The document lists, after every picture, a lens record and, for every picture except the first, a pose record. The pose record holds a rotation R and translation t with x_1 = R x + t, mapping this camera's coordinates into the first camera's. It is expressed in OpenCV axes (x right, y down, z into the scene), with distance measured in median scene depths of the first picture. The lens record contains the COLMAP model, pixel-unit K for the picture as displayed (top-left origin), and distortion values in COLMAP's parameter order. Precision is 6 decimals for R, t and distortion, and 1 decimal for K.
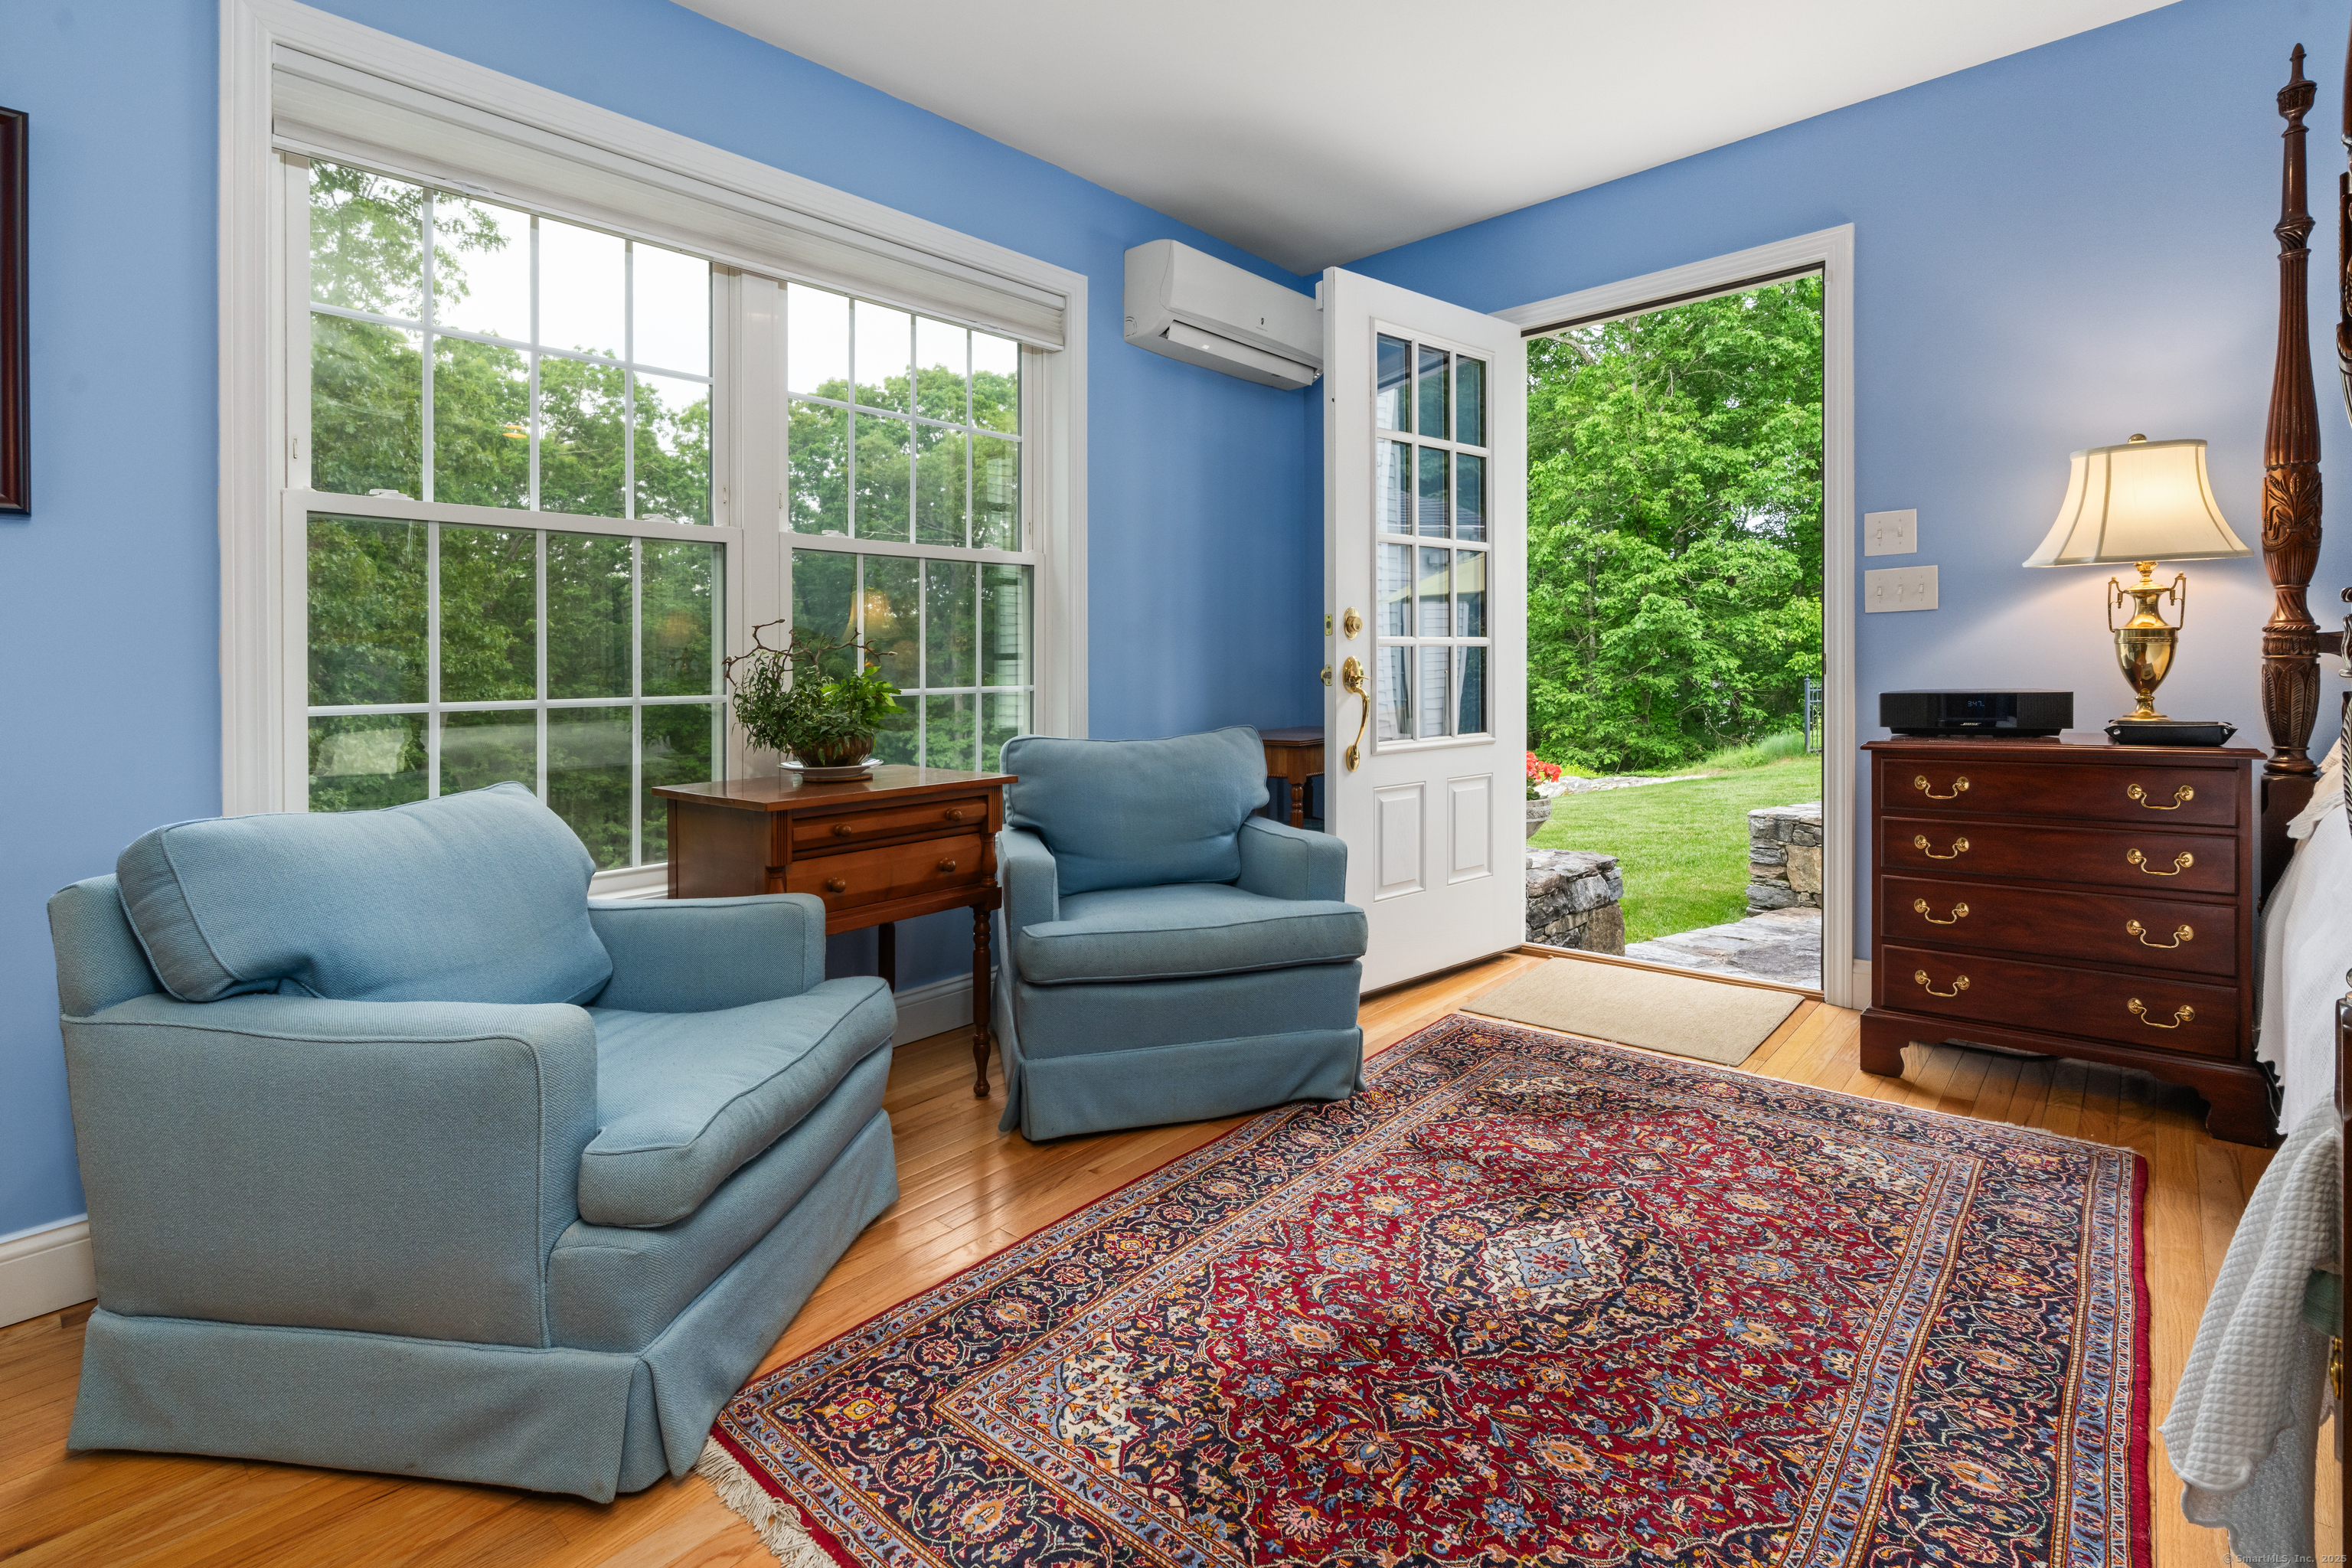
lens RADIAL K [[1084.7, 0, 1145.8], [0, 1084.7, 688.8], [0, 0, 1]] dist [-0.004221, -0.000246]
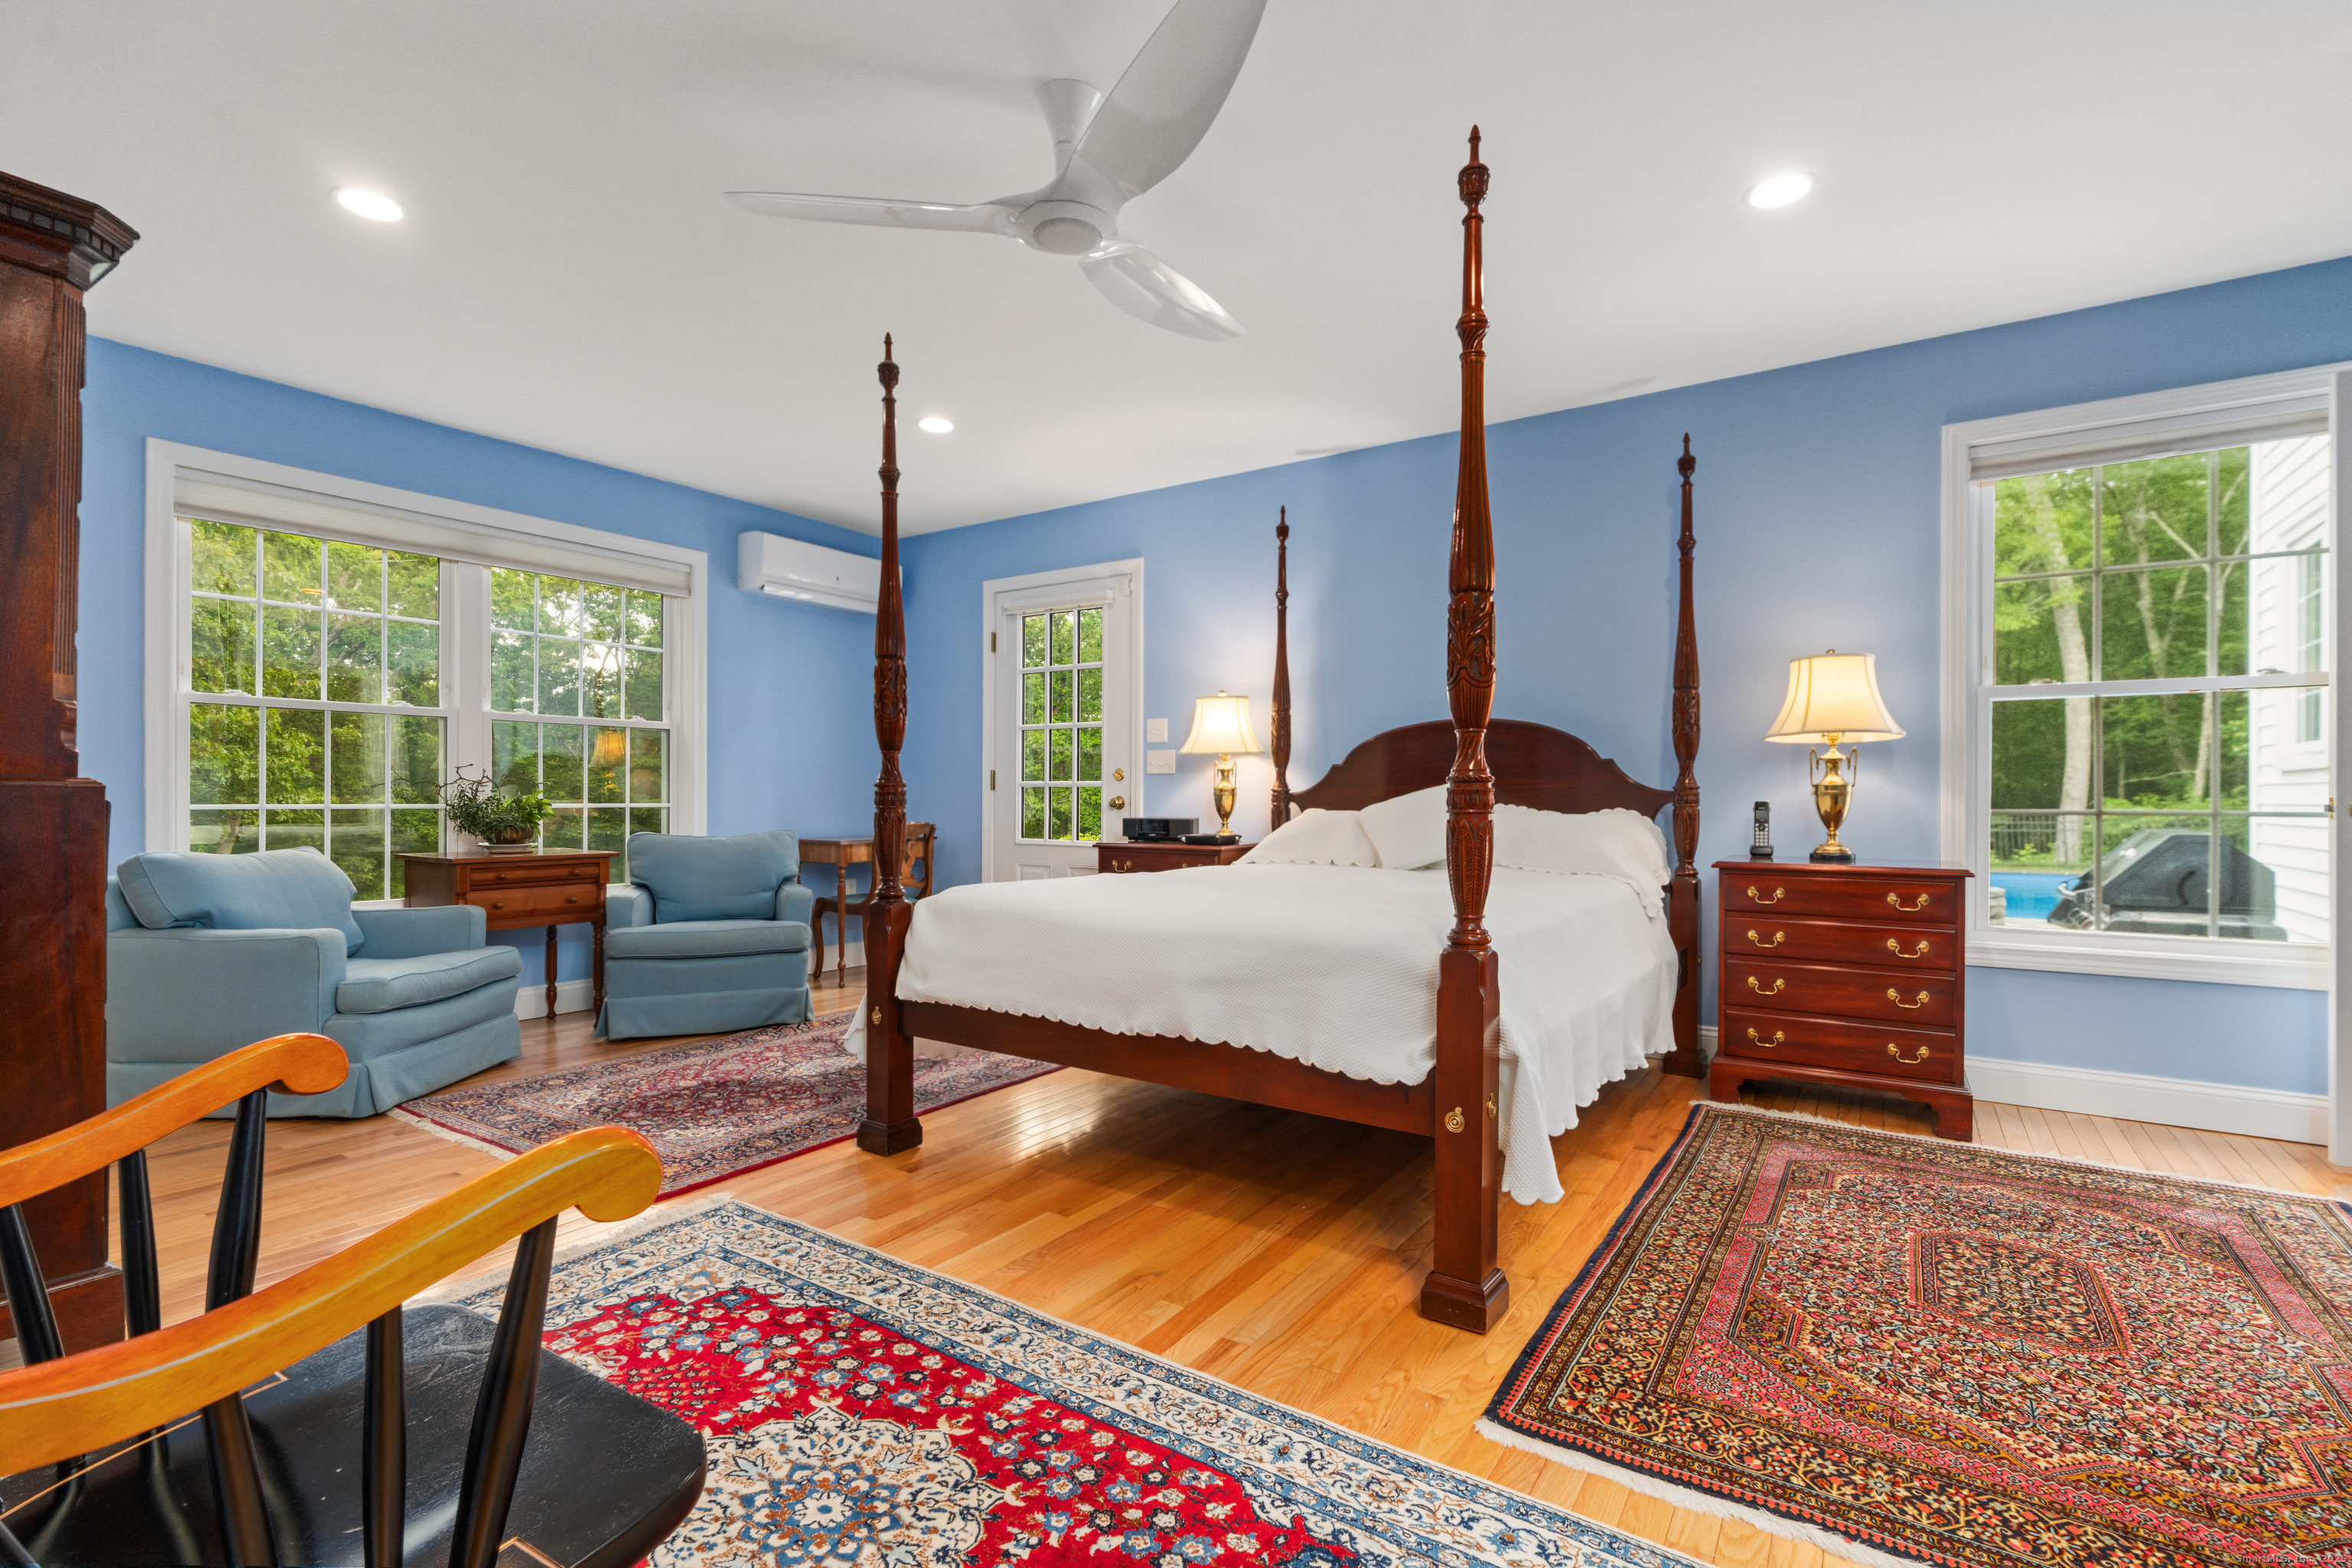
lens RADIAL K [[1068.7, 0, 1188.5], [0, 1068.7, 830.7], [0, 0, 1]] dist [-0.000276, 0.001493]
pose [[0.987681, 0.018834, 0.155340, 0.590322], [-0.021347, 0.999667, 0.014521, -0.003770], [-0.155015, -0.017659, 0.987754, -0.999247]]
